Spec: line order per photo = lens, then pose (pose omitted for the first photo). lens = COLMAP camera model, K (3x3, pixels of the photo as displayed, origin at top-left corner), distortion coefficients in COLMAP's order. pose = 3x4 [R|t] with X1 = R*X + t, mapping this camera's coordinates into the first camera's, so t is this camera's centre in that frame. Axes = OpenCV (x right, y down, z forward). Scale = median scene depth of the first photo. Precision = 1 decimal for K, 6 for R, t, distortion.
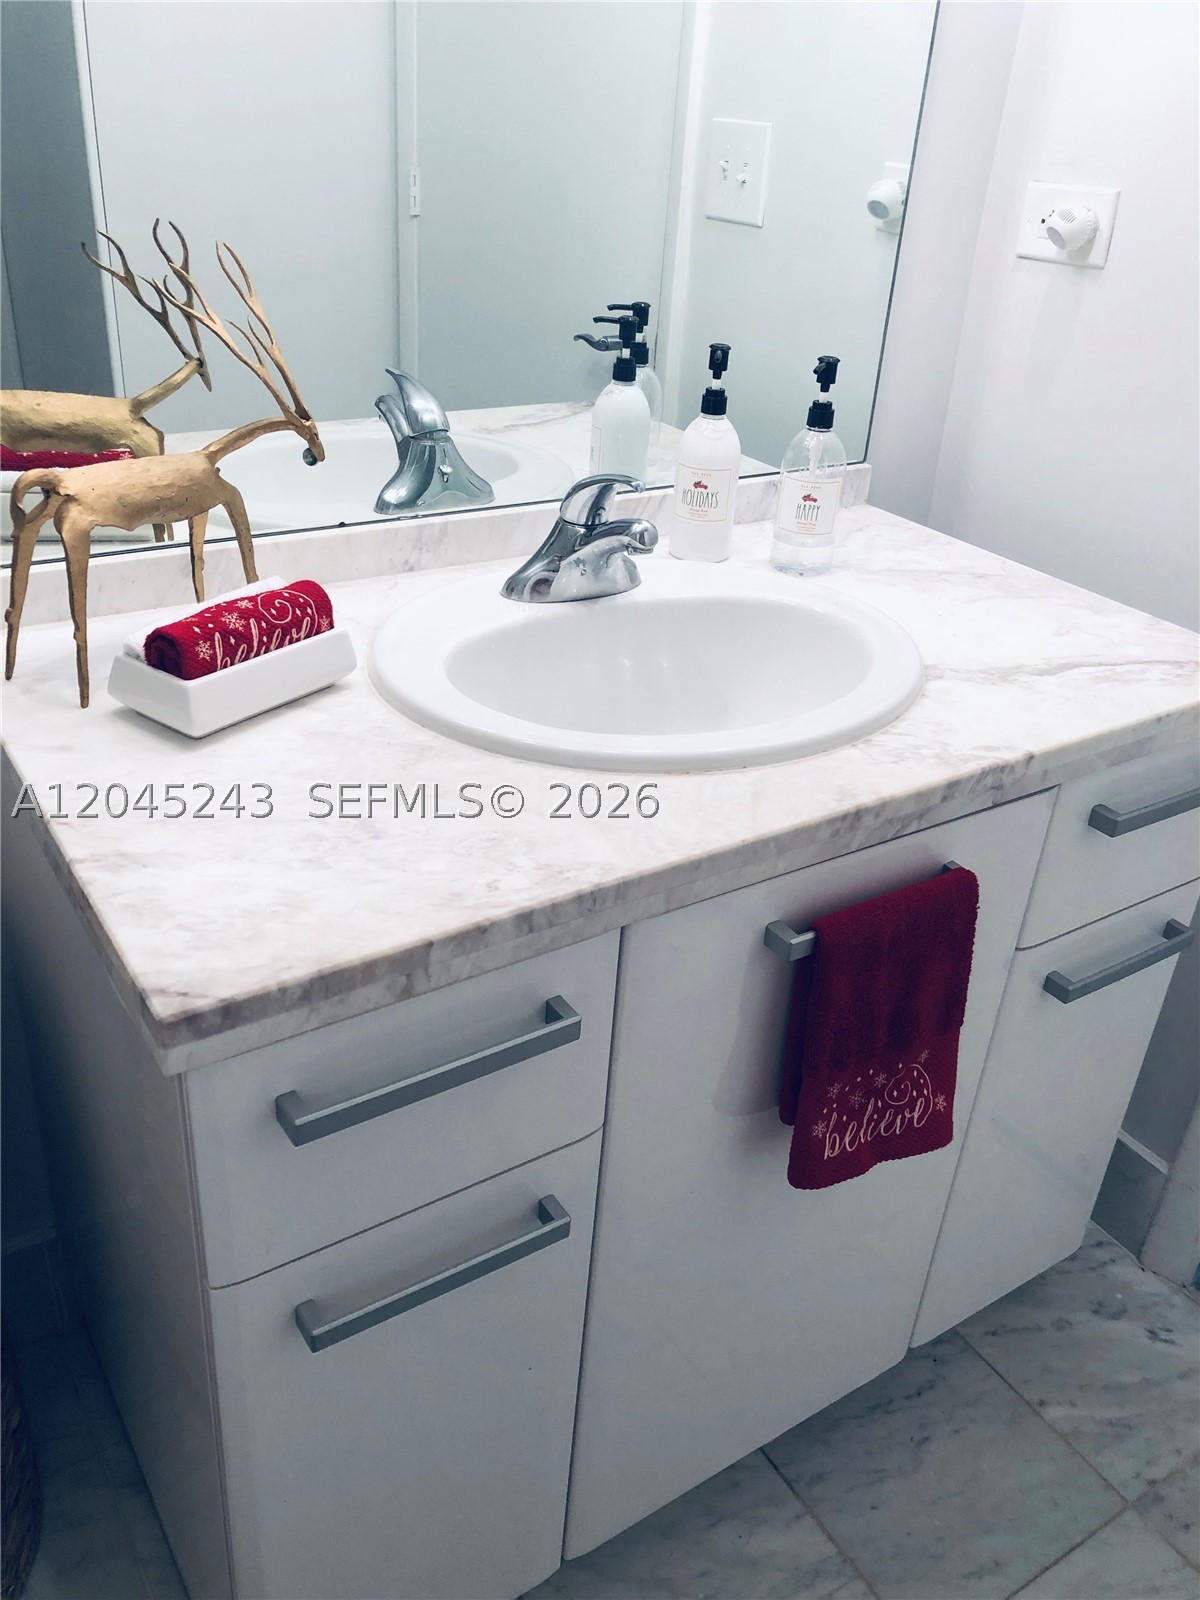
lens RADIAL K [[1306.4, 0, 609.4], [0, 1306.4, 799.5], [0, 0, 1]] dist [0.046524, -0.069615]
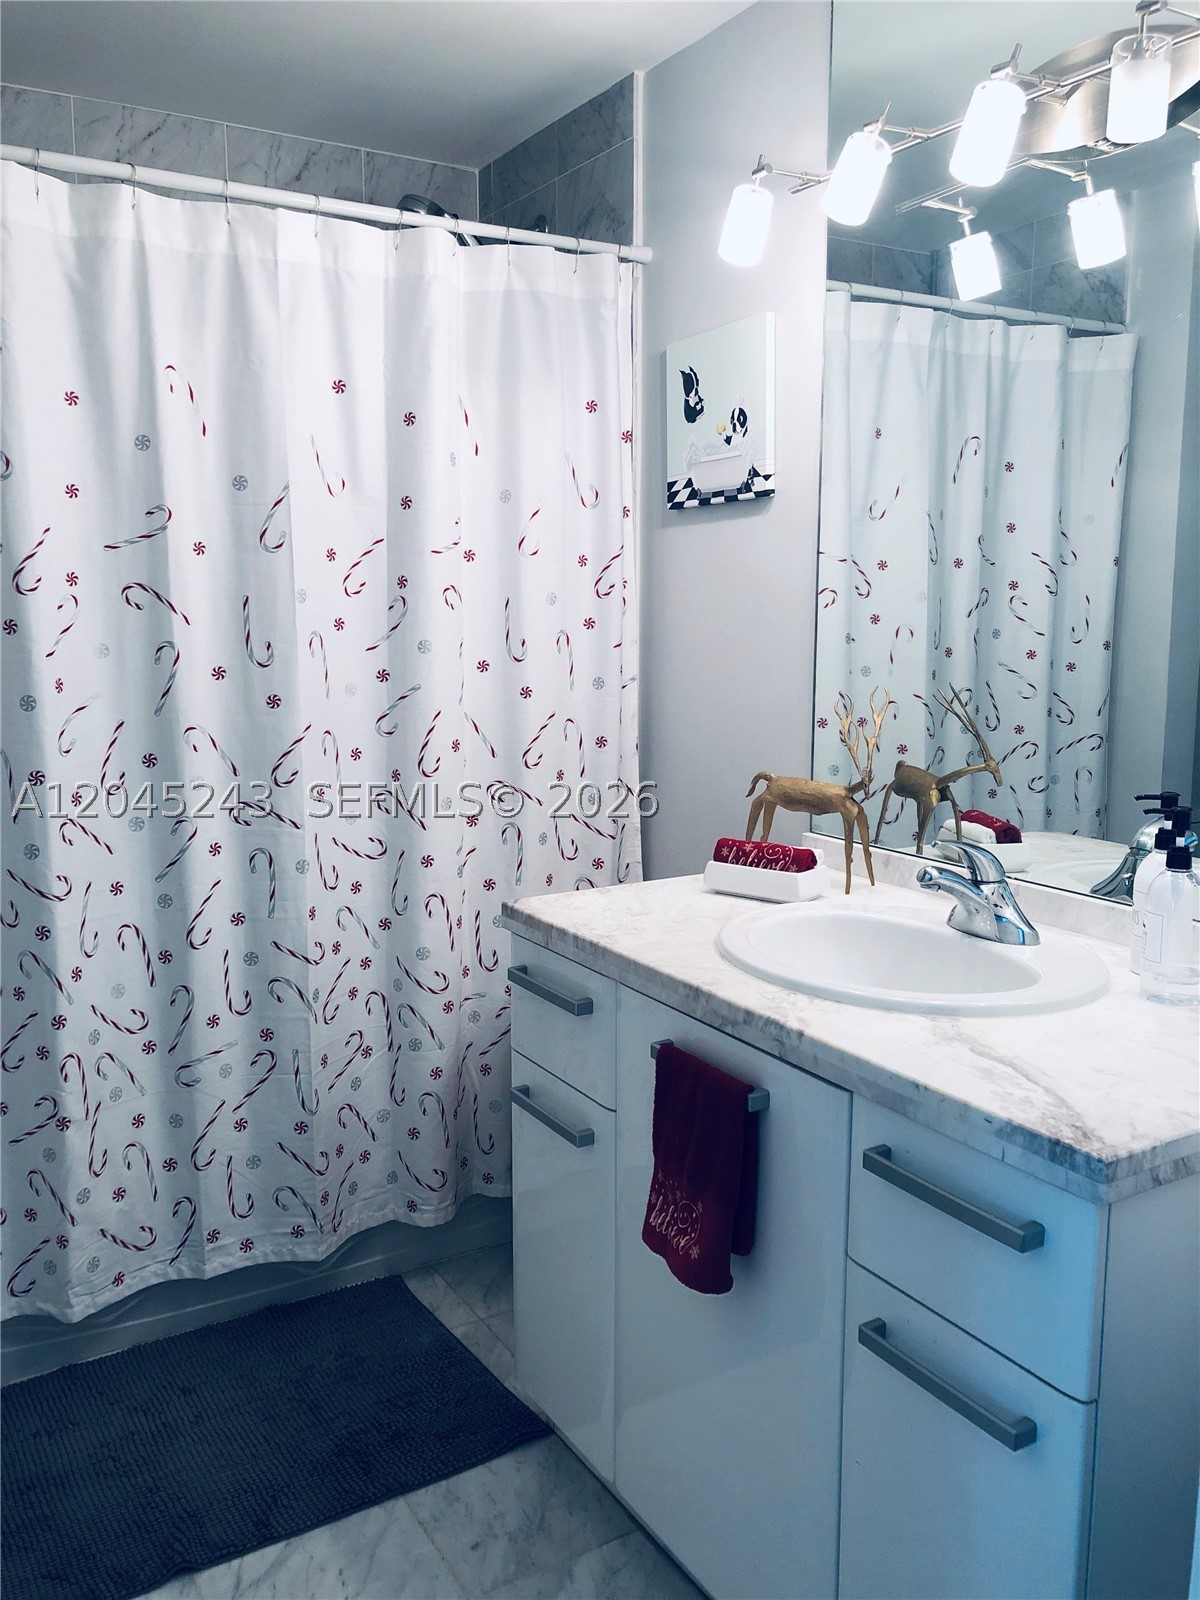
lens RADIAL K [[1306.4, 0, 609.4], [0, 1306.4, 799.5], [0, 0, 1]] dist [0.046524, -0.069615]
pose [[-0.037696, 0.085272, -0.995644, 1.611603], [-0.488739, 0.867480, 0.092799, -0.262691], [0.871615, 0.490109, 0.008975, 0.707835]]
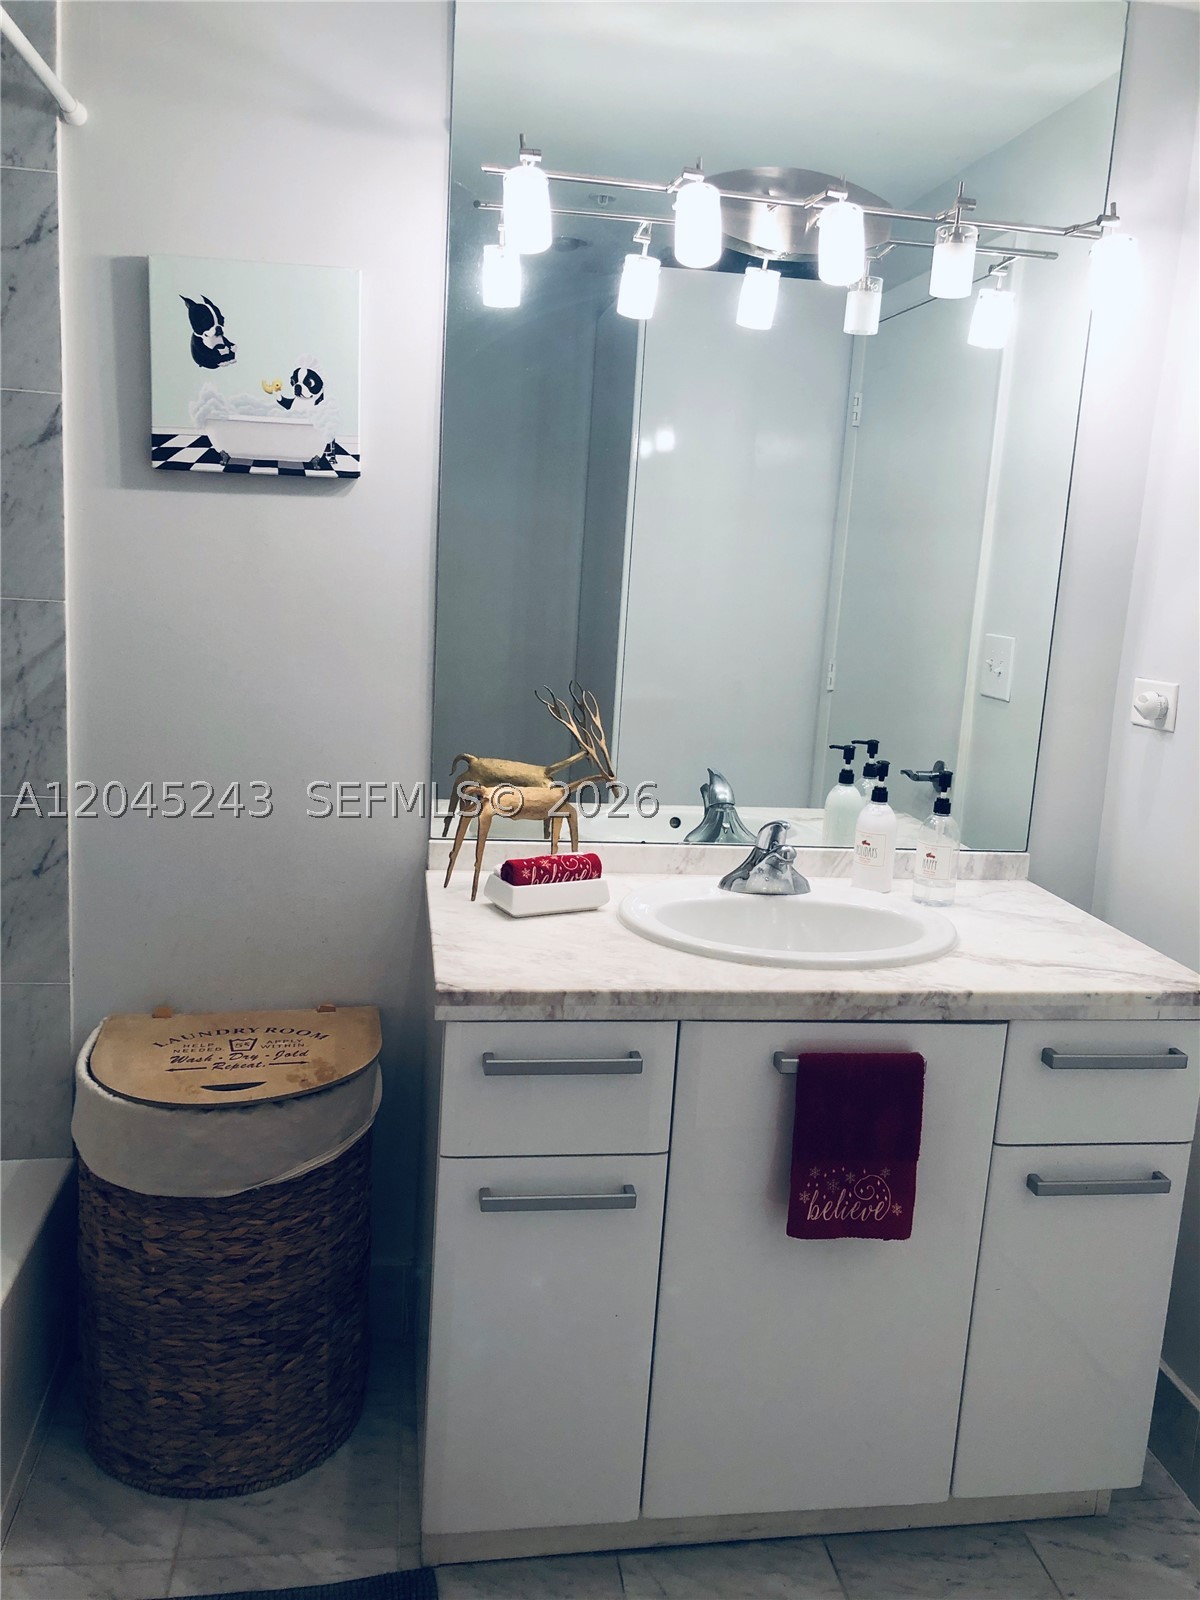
lens RADIAL K [[1307.0, 0, 608.1], [0, 1307.0, 793.5], [0, 0, 1]] dist [0.004346, -0.006880]
pose [[0.907780, 0.065508, -0.414299, 0.571410], [-0.202101, 0.933824, -0.295173, 0.307770], [0.367547, 0.351683, 0.860946, -0.657544]]
